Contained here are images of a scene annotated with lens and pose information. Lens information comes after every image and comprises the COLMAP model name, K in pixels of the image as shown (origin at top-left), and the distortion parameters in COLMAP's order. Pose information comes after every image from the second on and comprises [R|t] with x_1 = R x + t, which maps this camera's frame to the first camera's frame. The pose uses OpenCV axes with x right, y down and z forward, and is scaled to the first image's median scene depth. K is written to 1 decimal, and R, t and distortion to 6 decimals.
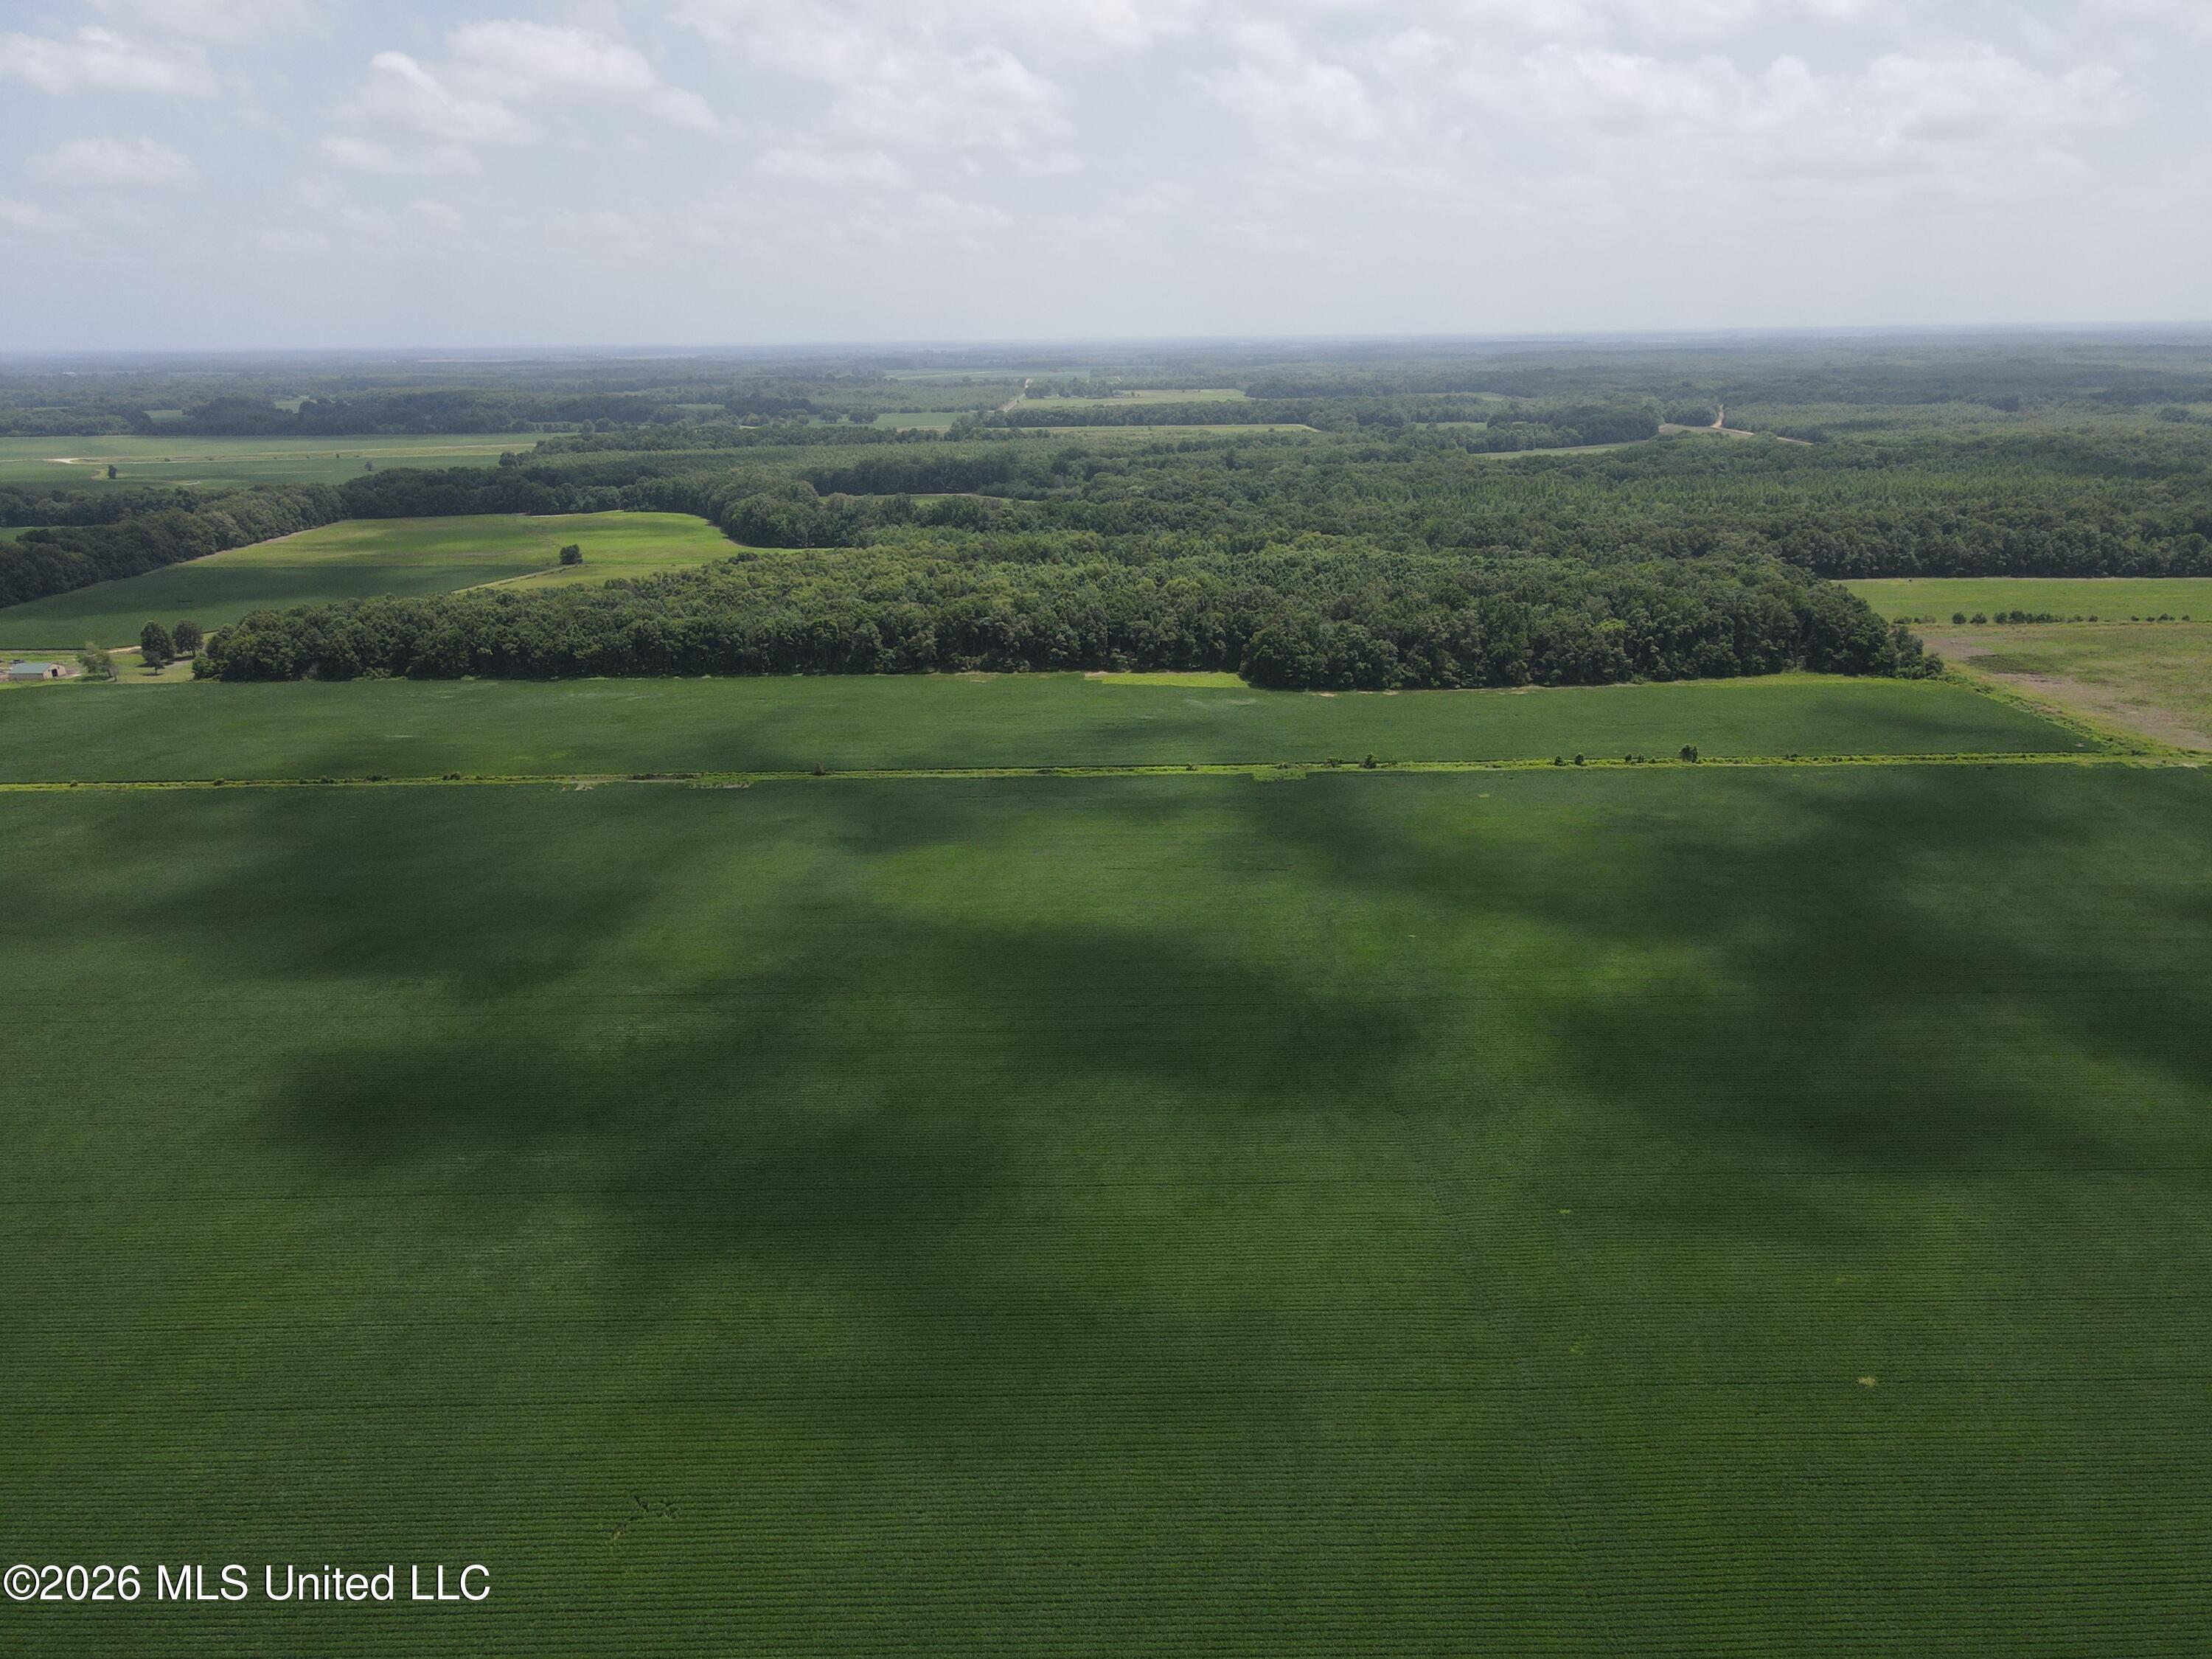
lens RADIAL K [[1667.0, 0, 1131.0], [0, 1667.0, 871.5], [0, 0, 1]] dist [0.037813, 0.005124]
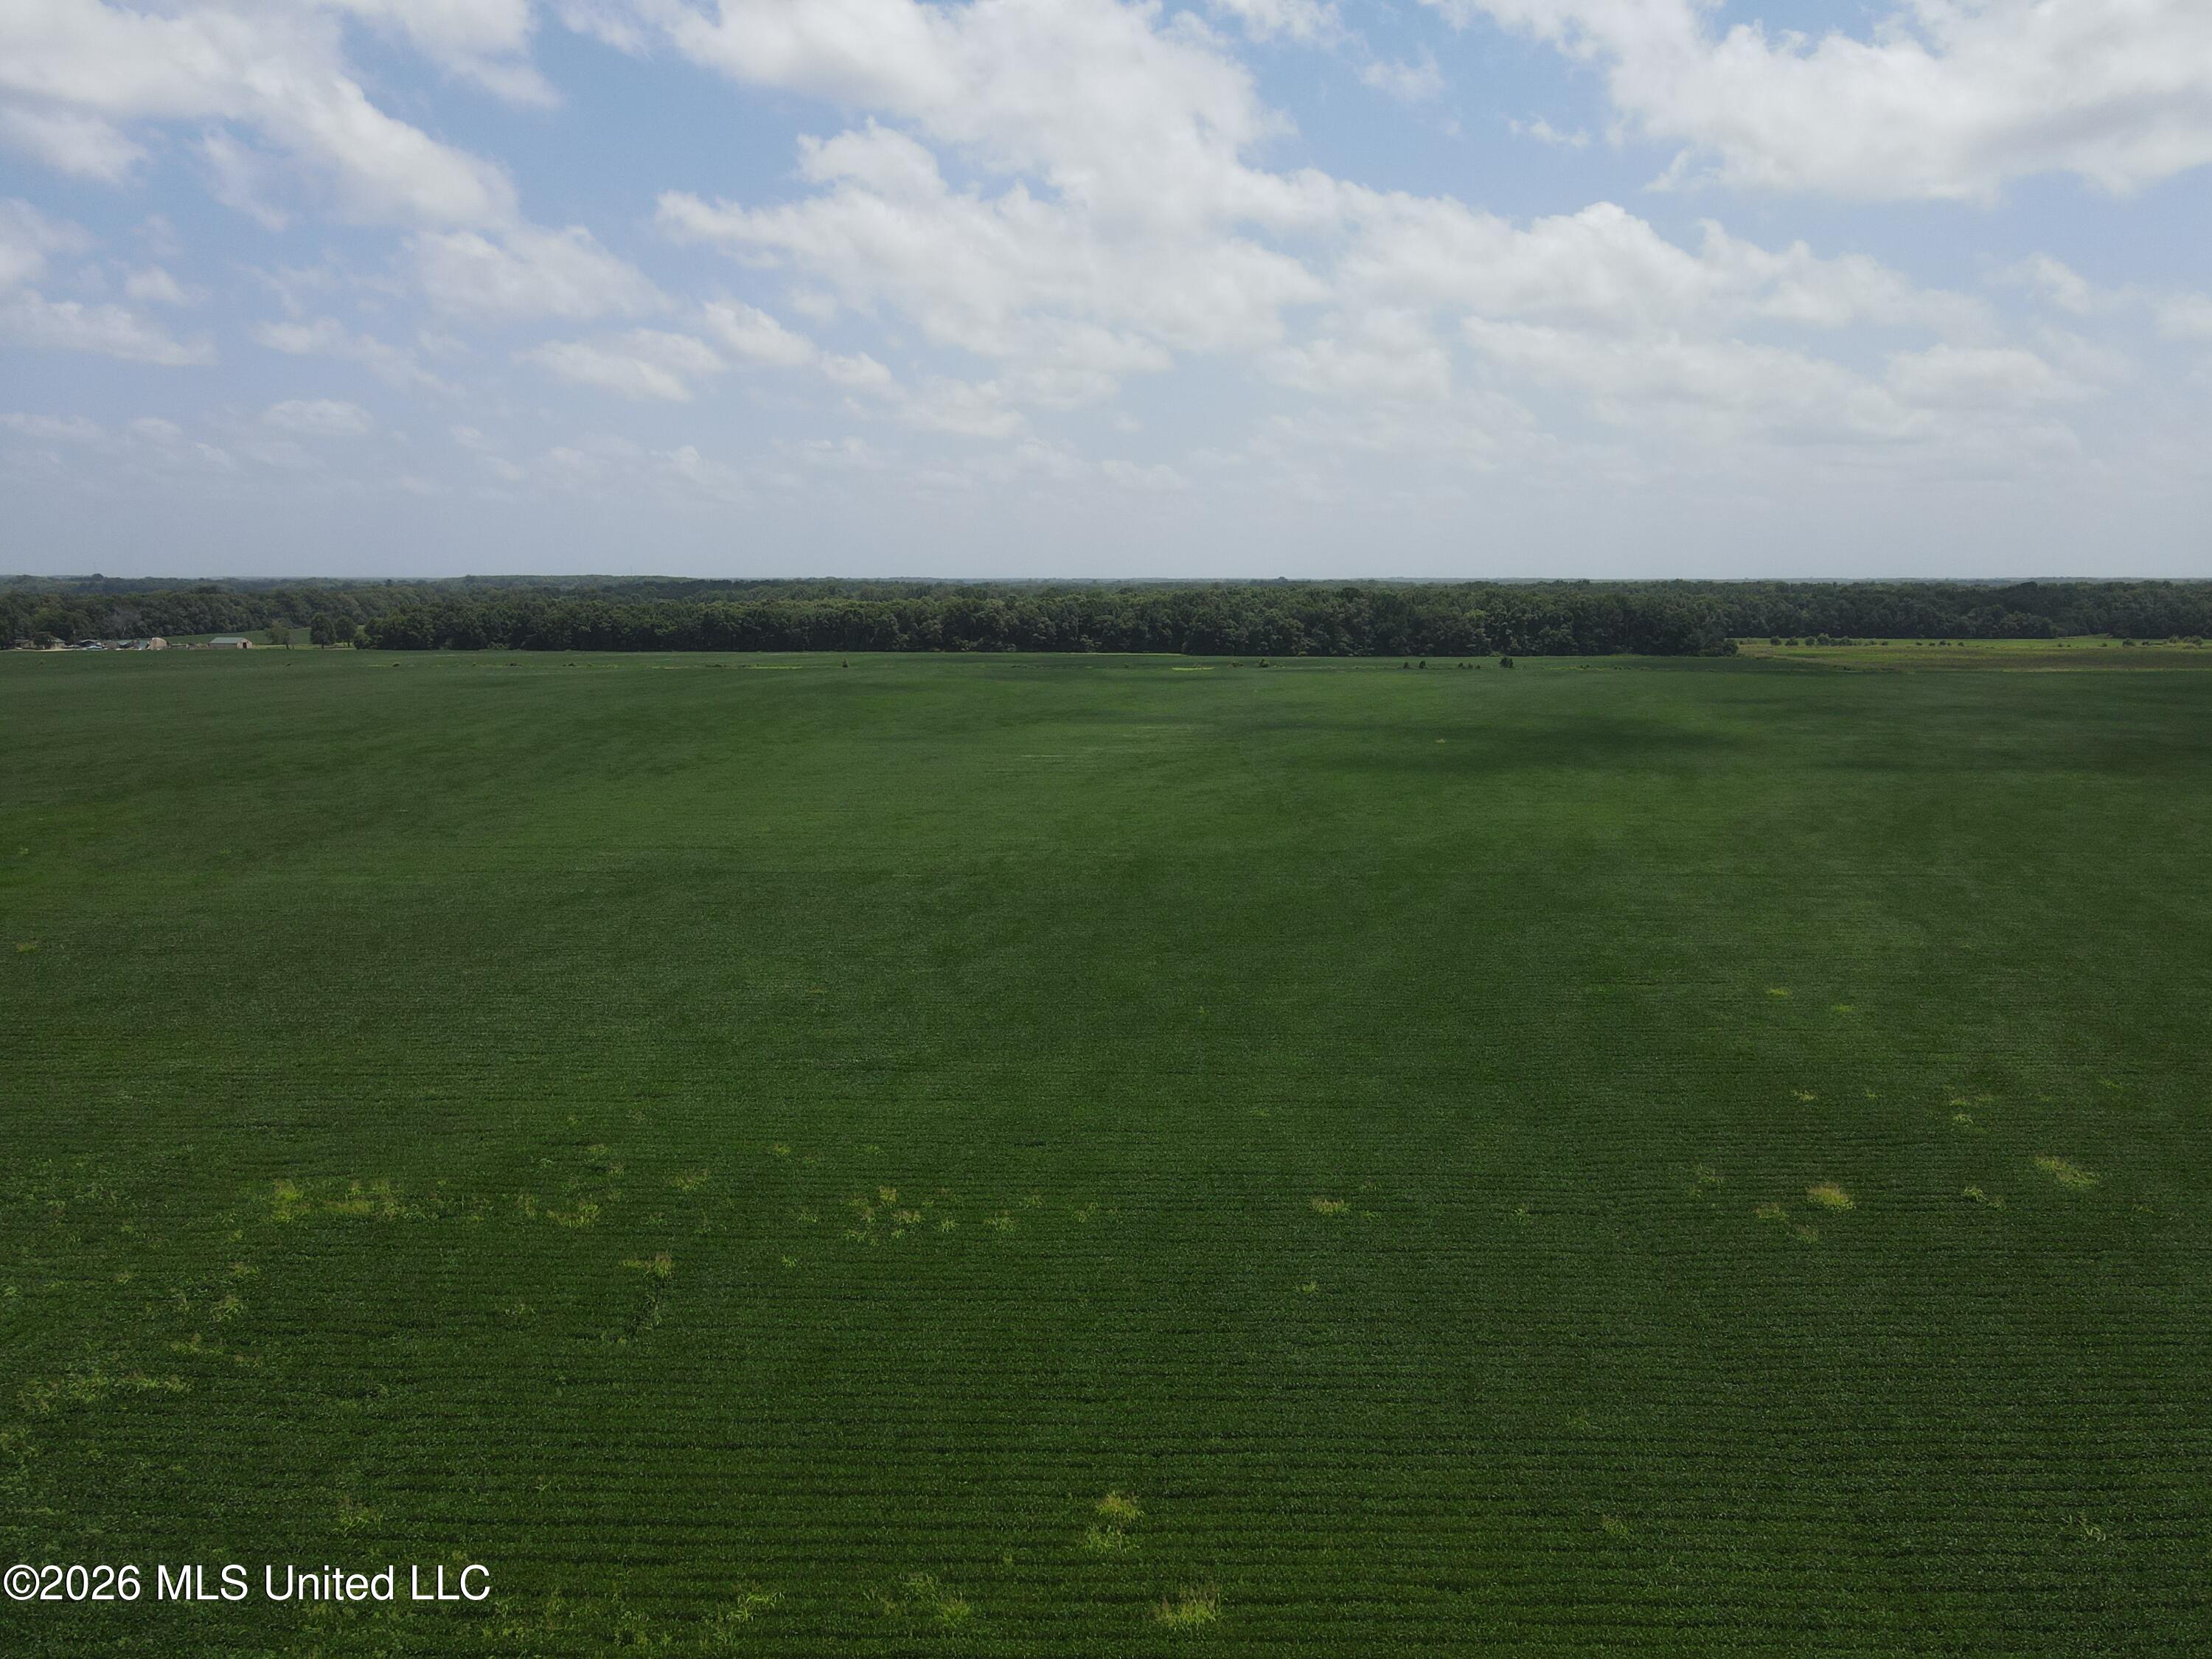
lens RADIAL K [[1667.0, 0, 1099.3], [0, 1667.0, 819.2], [0, 0, 1]] dist [0.037813, 0.005124]
pose [[0.999237, 0.026476, -0.028696, 0.038289], [-0.030746, 0.986580, -0.160359, 0.187514], [0.024065, 0.161119, 0.986641, -0.195274]]
